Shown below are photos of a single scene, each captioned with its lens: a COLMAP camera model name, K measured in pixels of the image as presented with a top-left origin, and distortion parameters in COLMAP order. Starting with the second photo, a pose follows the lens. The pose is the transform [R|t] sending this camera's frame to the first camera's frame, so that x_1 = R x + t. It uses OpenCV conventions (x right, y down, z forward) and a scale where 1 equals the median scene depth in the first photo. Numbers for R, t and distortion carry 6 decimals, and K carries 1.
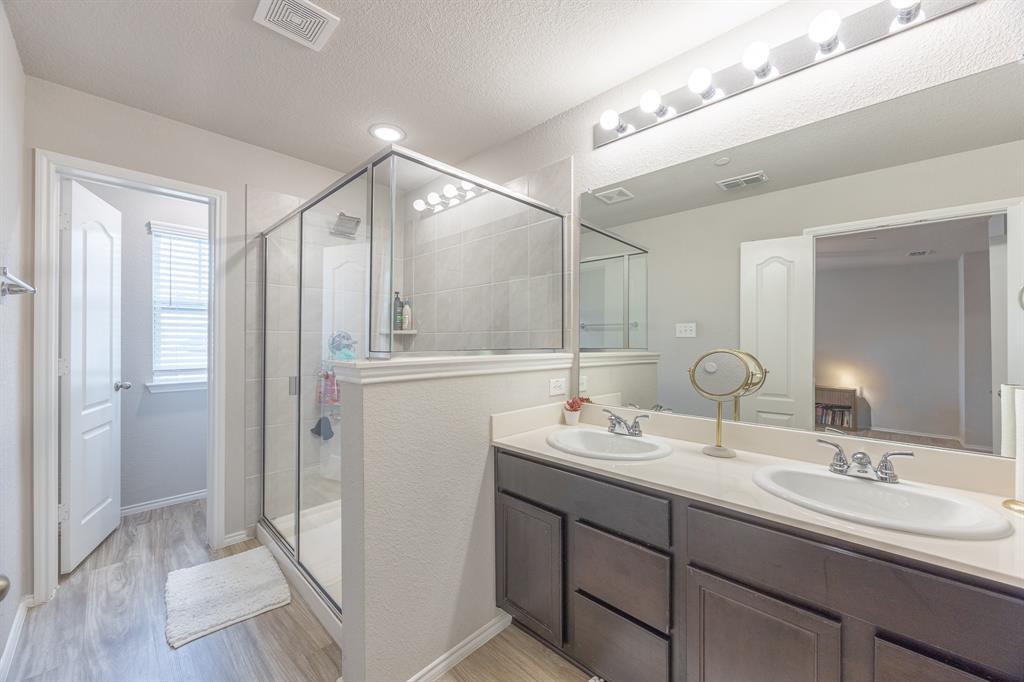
lens RADIAL K [[390.6, 0, 510.4], [0, 390.6, 340.6], [0, 0, 1]] dist [-0.000024, 0.000072]
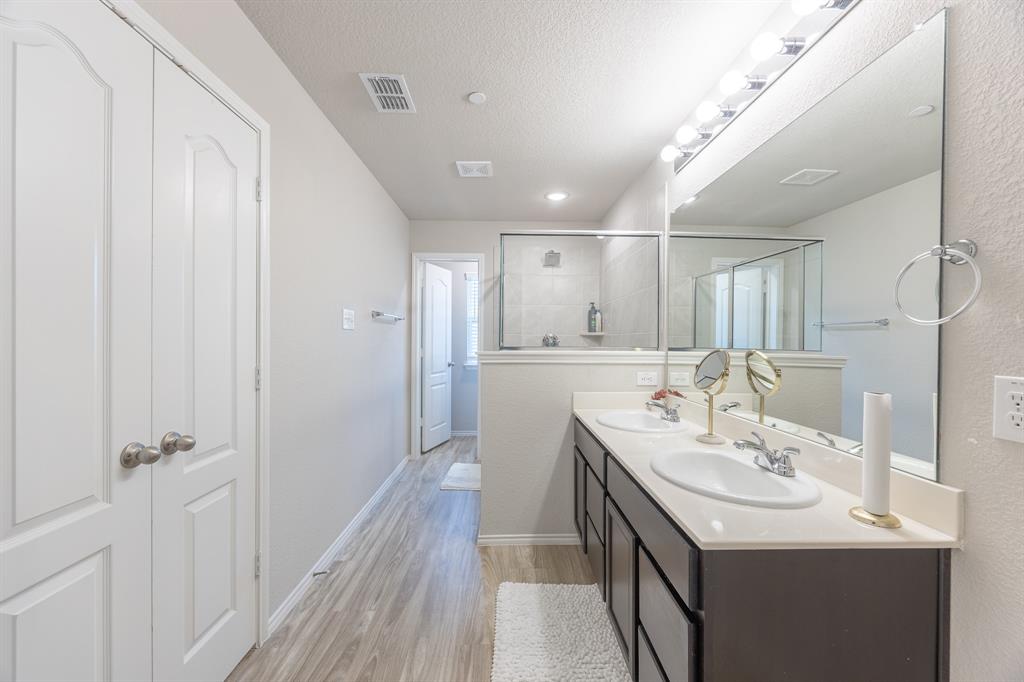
lens RADIAL K [[390.6, 0, 515.4], [0, 390.6, 340.6], [0, 0, 1]] dist [-0.000024, 0.000072]
pose [[0.714518, 0.003939, -0.699606, 0.594819], [-0.003629, 0.999992, 0.001923, -0.002002], [0.699608, 0.001165, 0.714526, -0.132626]]
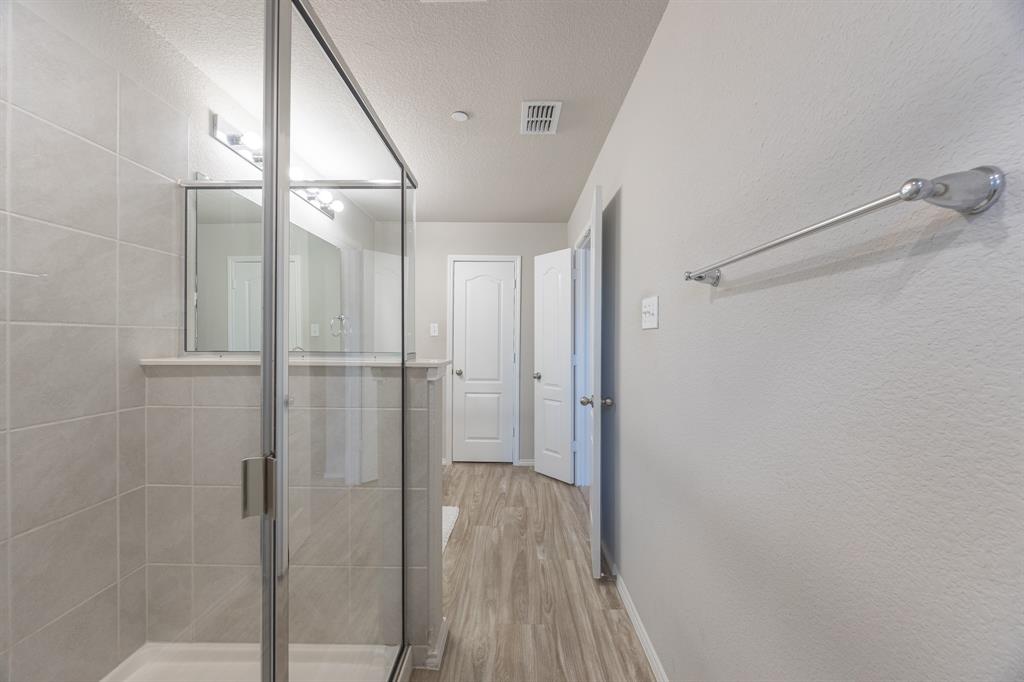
lens RADIAL K [[390.6, 0, 511.2], [0, 390.6, 341.0], [0, 0, 1]] dist [-0.000024, 0.000072]
pose [[-0.690069, -0.005917, 0.723719, -1.056987], [-0.008909, 0.999960, -0.000318, -0.003528], [-0.723688, -0.006667, -0.690095, 1.151274]]
